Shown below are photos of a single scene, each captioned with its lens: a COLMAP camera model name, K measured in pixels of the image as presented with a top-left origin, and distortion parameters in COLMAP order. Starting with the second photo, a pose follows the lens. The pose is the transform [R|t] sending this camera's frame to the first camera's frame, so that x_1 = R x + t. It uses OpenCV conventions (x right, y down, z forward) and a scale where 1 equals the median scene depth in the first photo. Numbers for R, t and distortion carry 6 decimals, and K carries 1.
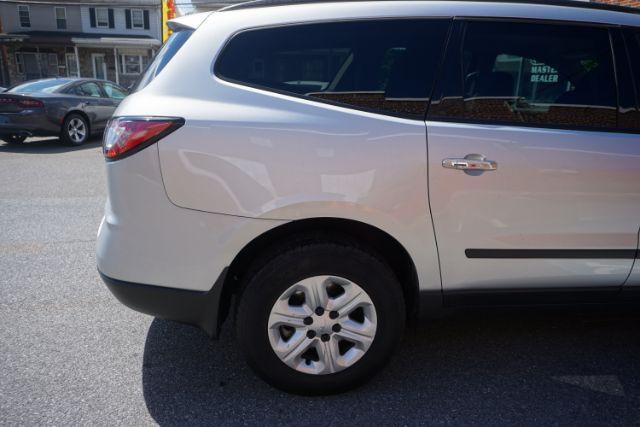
lens RADIAL K [[451.1, 0, 325.7], [0, 451.1, 216.3], [0, 0, 1]] dist [-0.035566, 0.017129]
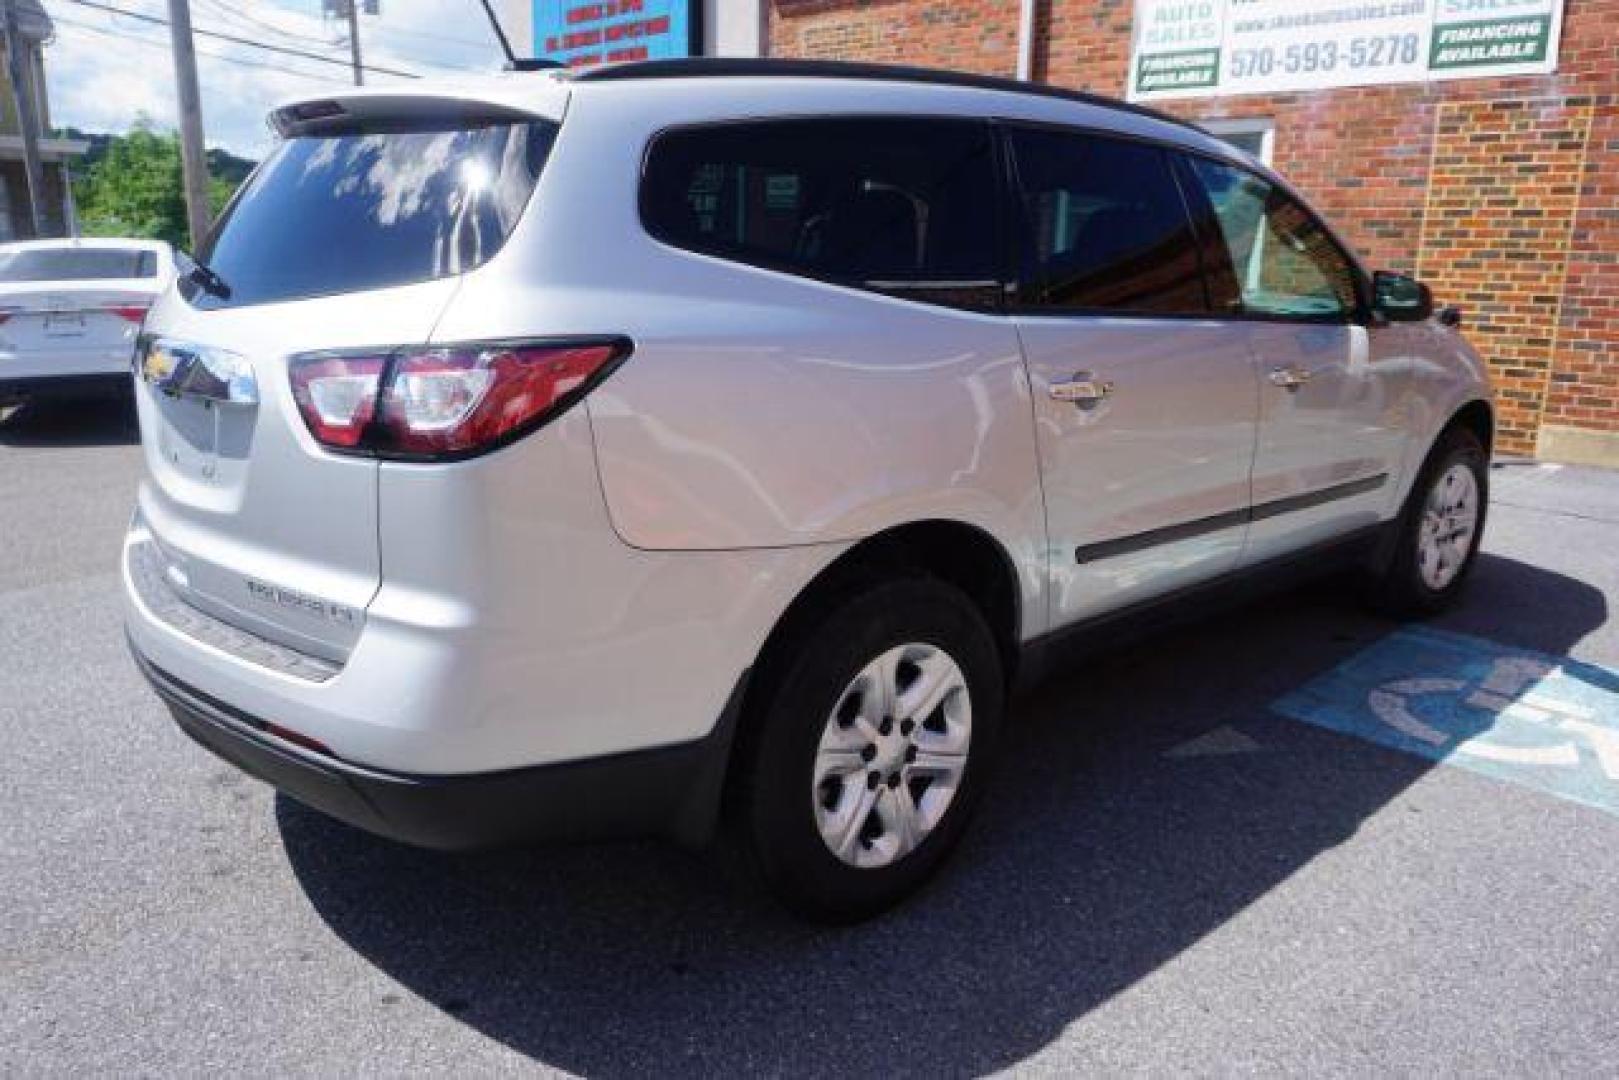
lens RADIAL K [[1141.2, 0, 789.4], [0, 1141.2, 548.2], [0, 0, 1]] dist [-0.035566, 0.017129]
pose [[0.819383, -0.157347, 0.551228, -0.721723], [0.168374, 0.985237, 0.030951, -0.026978], [-0.547961, 0.067452, 0.833780, 0.044991]]
